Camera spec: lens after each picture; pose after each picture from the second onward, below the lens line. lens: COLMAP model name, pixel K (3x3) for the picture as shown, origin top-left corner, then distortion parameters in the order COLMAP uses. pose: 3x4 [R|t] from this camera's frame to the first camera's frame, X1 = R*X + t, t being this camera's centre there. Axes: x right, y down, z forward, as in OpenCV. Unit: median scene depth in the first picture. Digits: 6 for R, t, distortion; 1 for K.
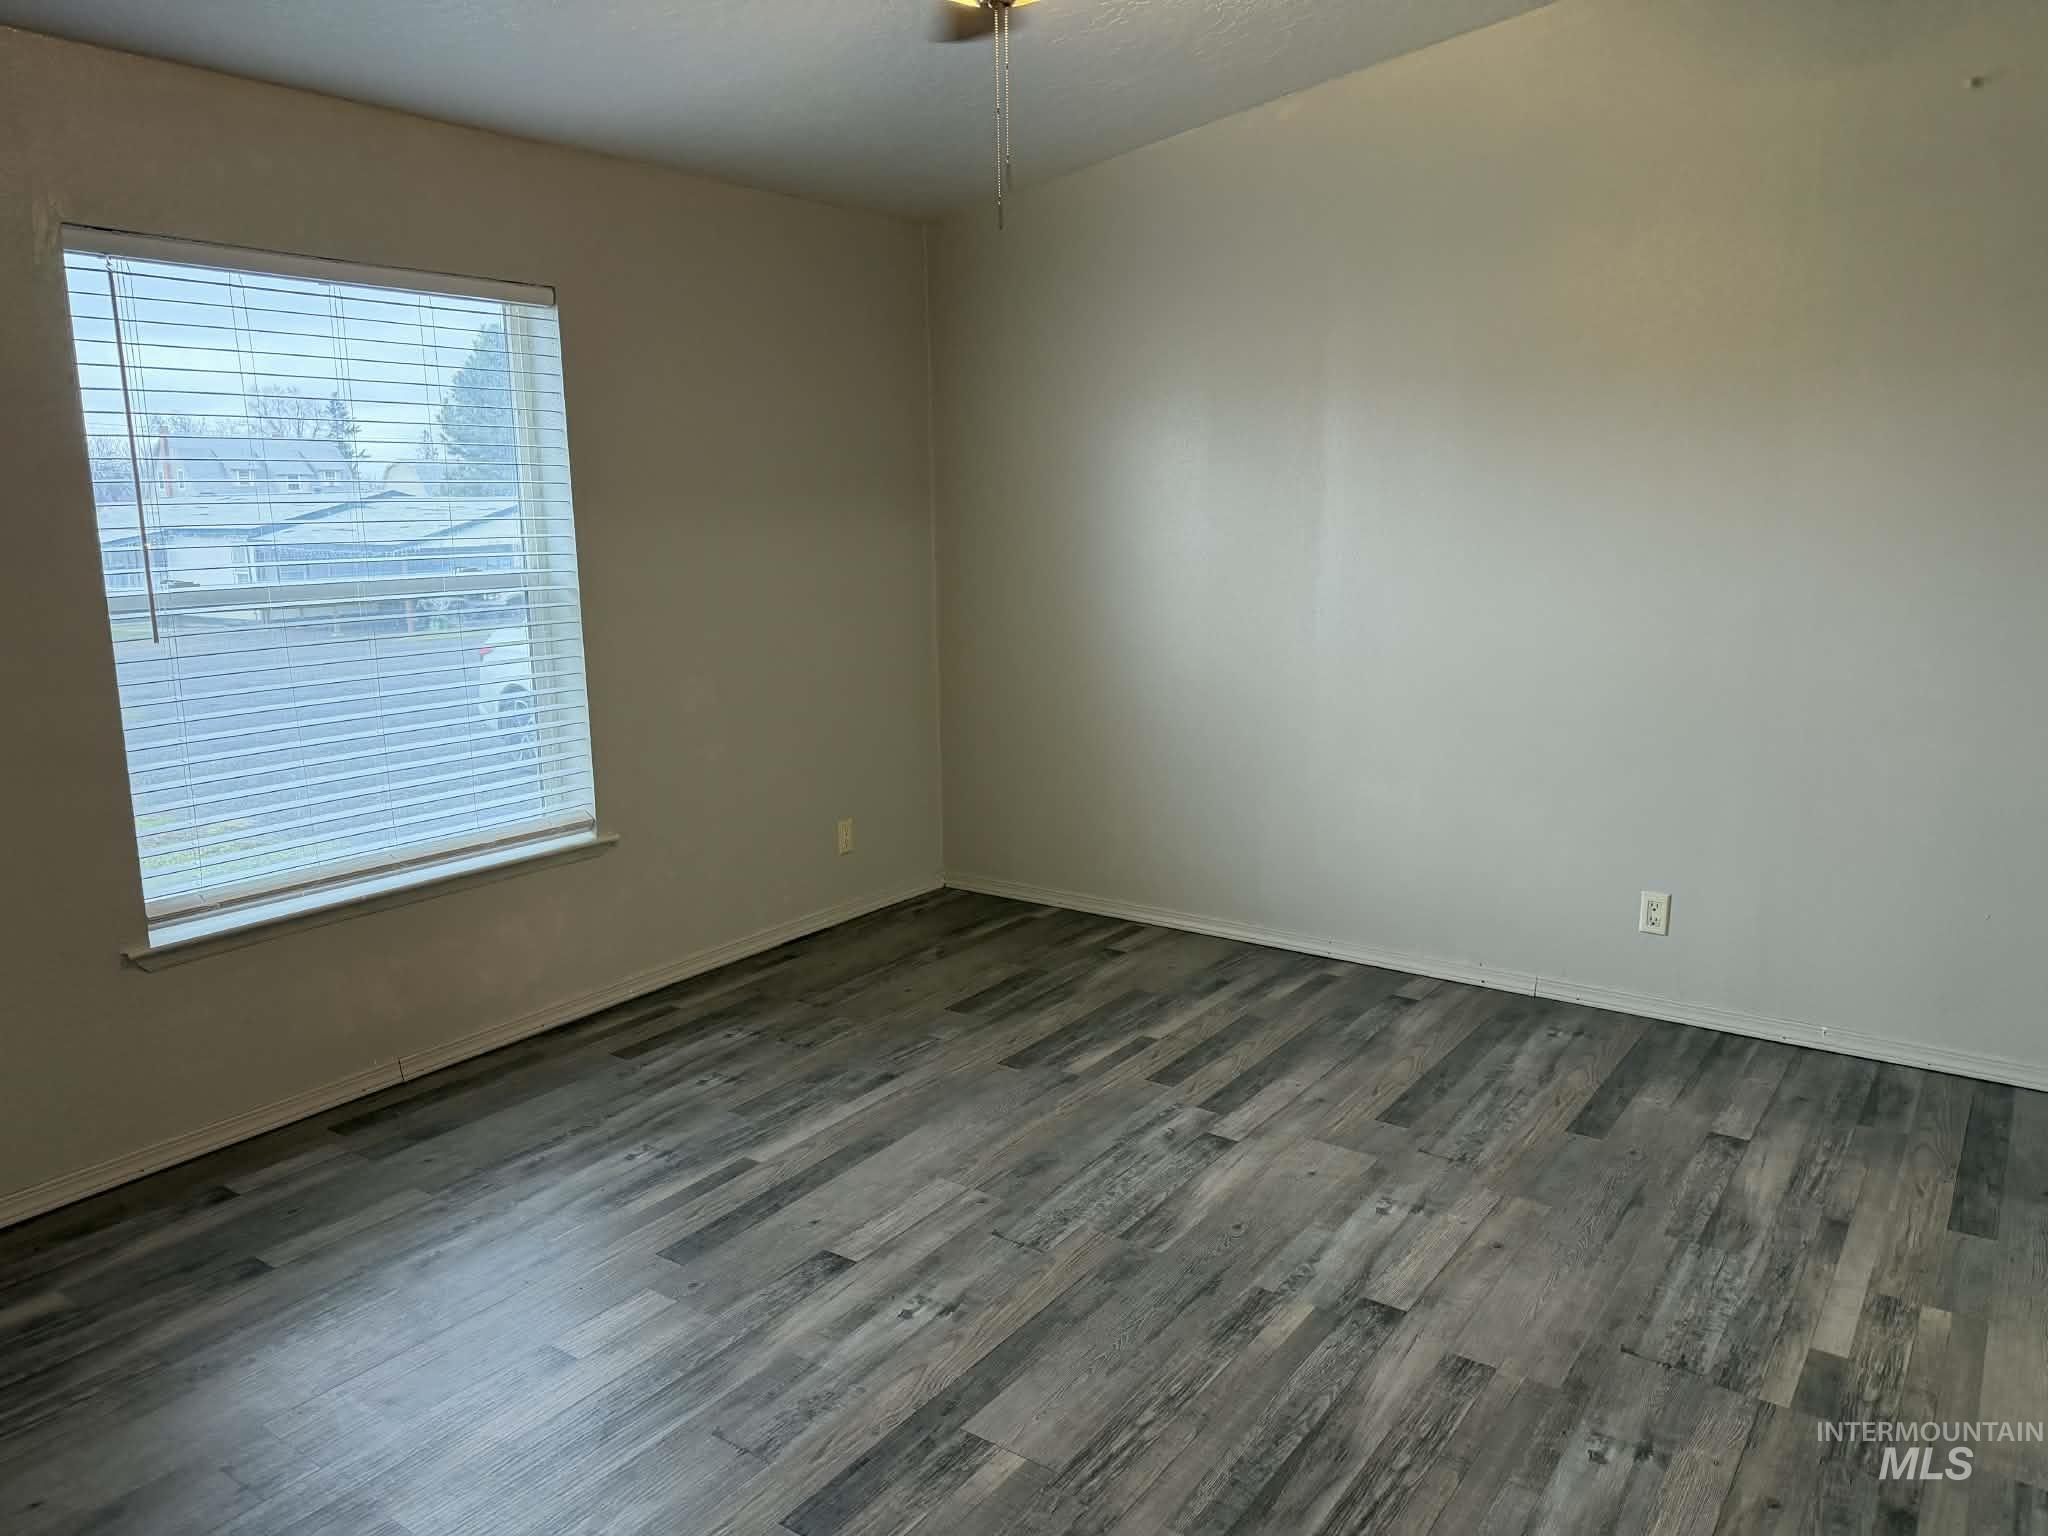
lens RADIAL K [[1434.9, 0, 1024.0], [0, 1434.9, 768.0], [0, 0, 1]] dist [0.078248, -0.129309]
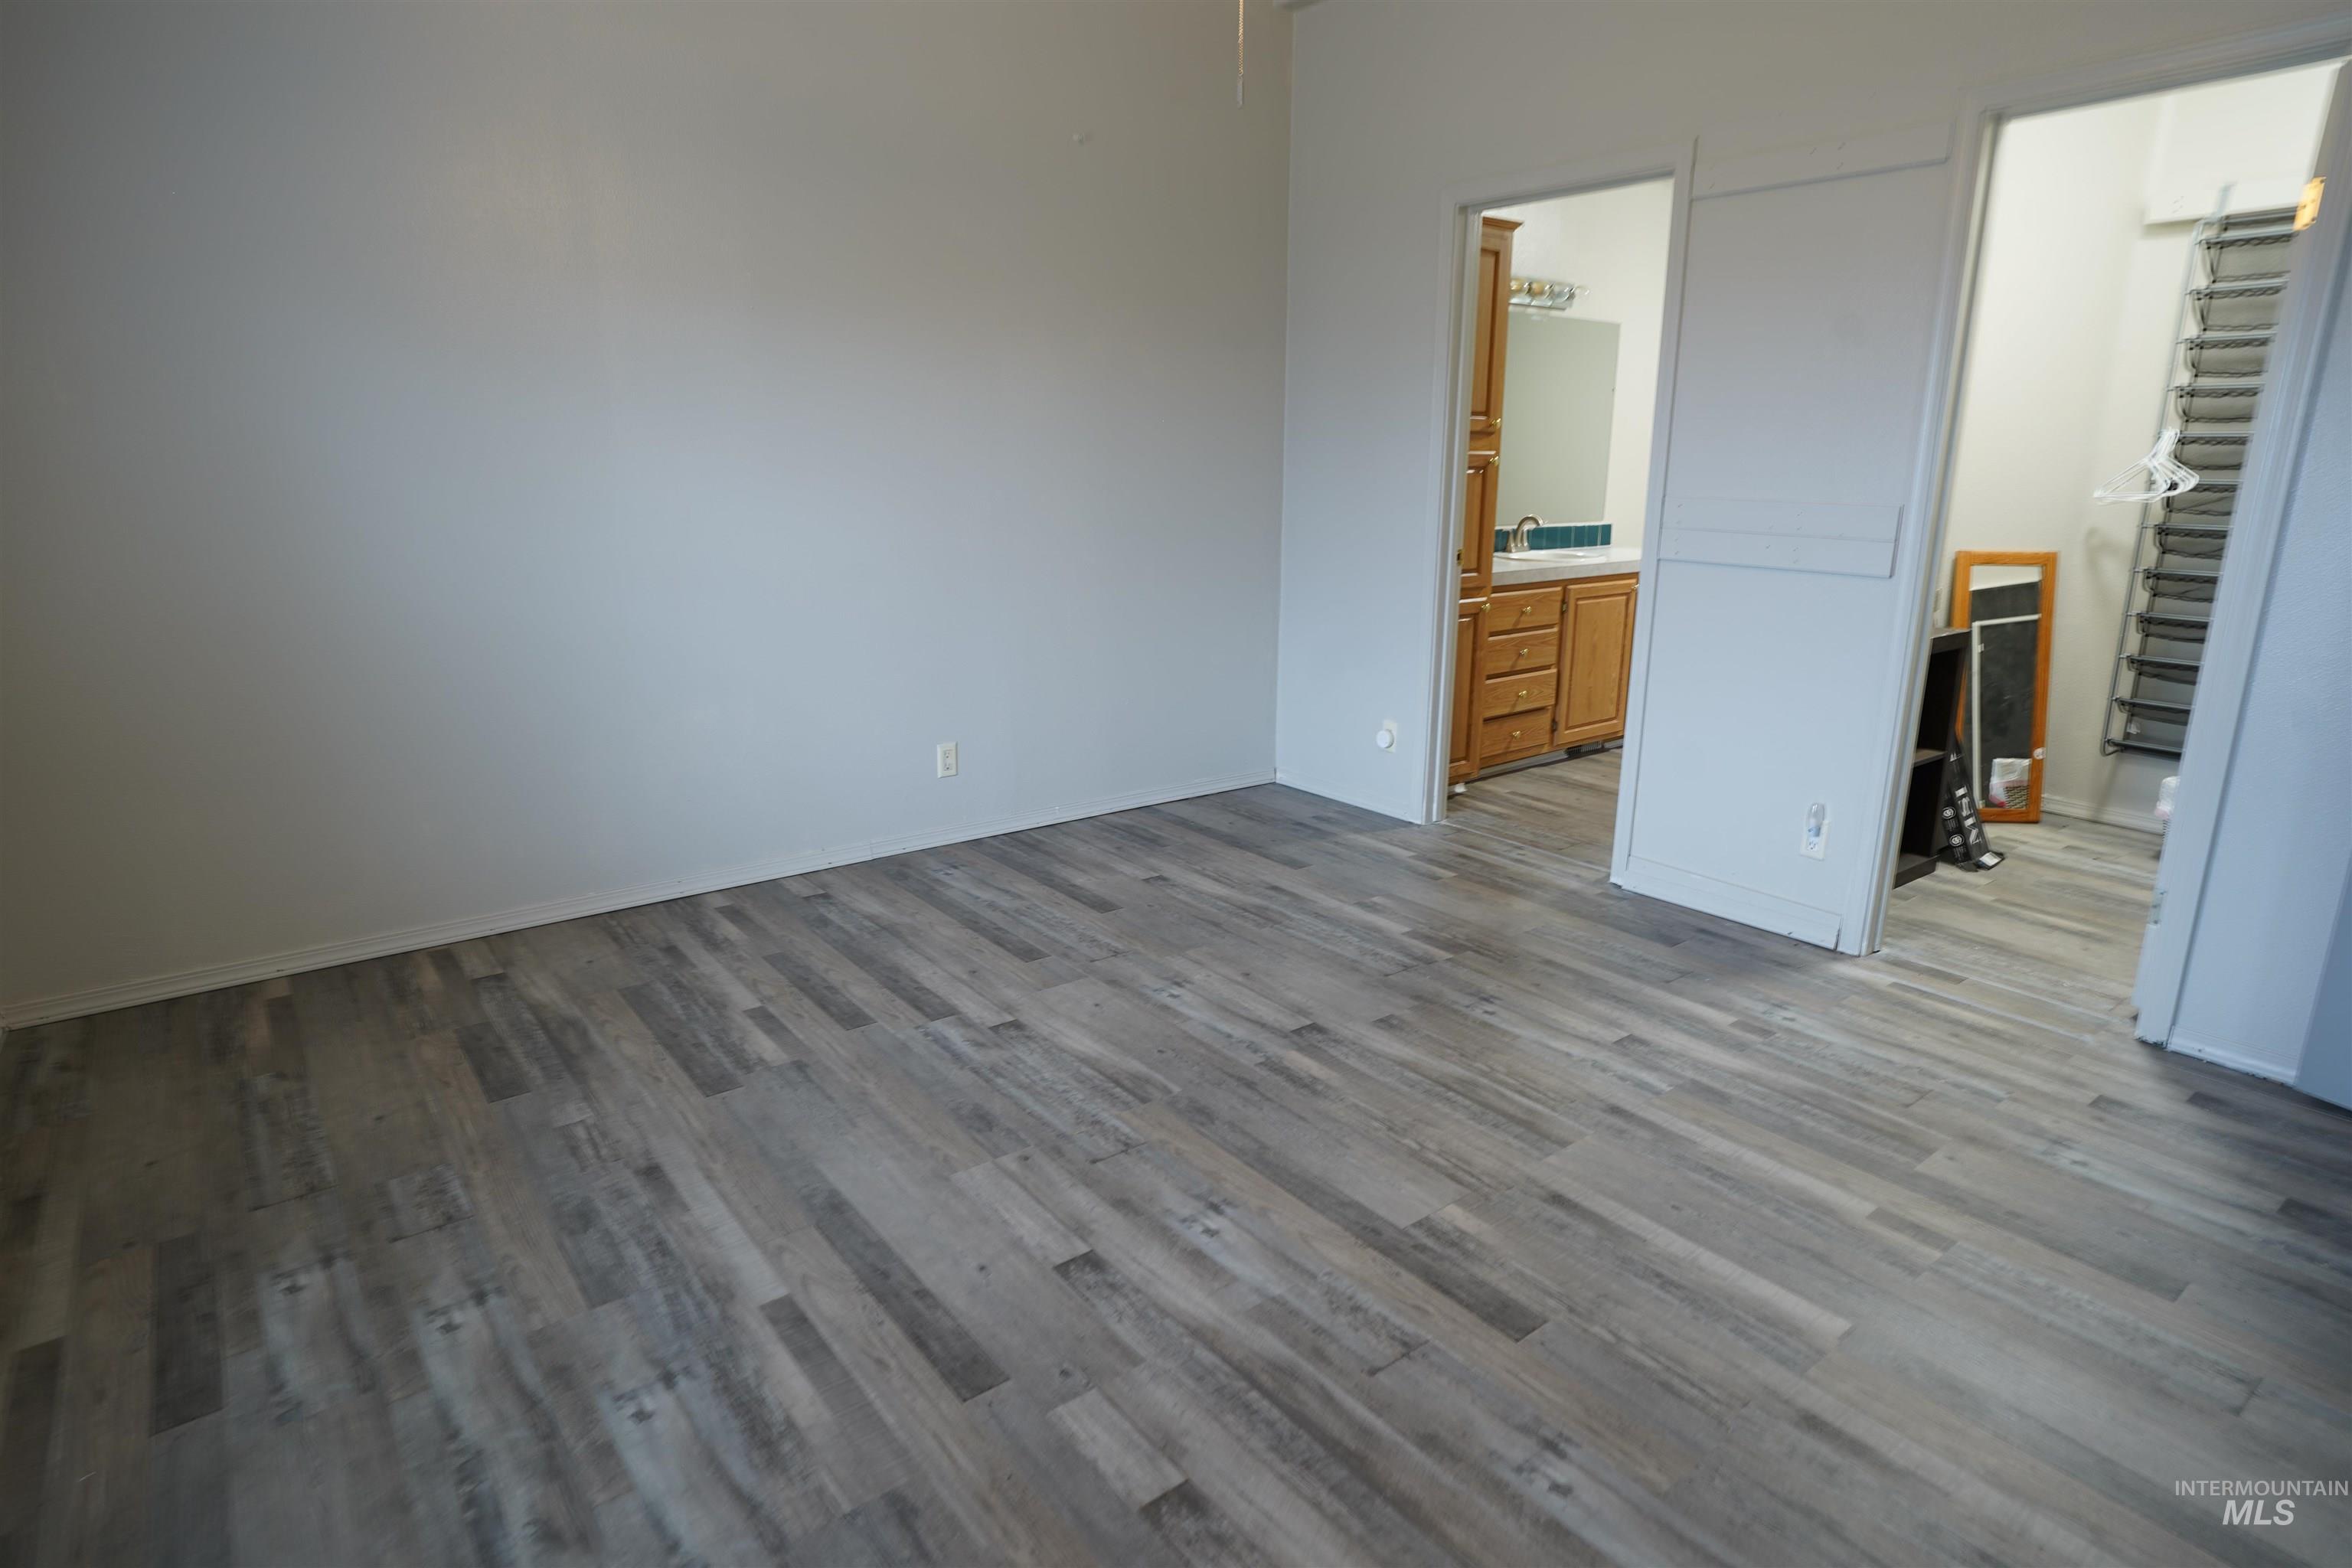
lens RADIAL K [[1291.7, 0, 1176.0], [0, 1291.7, 784.0], [0, 0, 1]] dist [-0.031729, -0.000164]
pose [[0.286614, -0.231303, 0.929705, -0.617749], [0.163953, 0.967944, 0.190272, -0.066623], [-0.943913, 0.097893, 0.315349, 0.529896]]
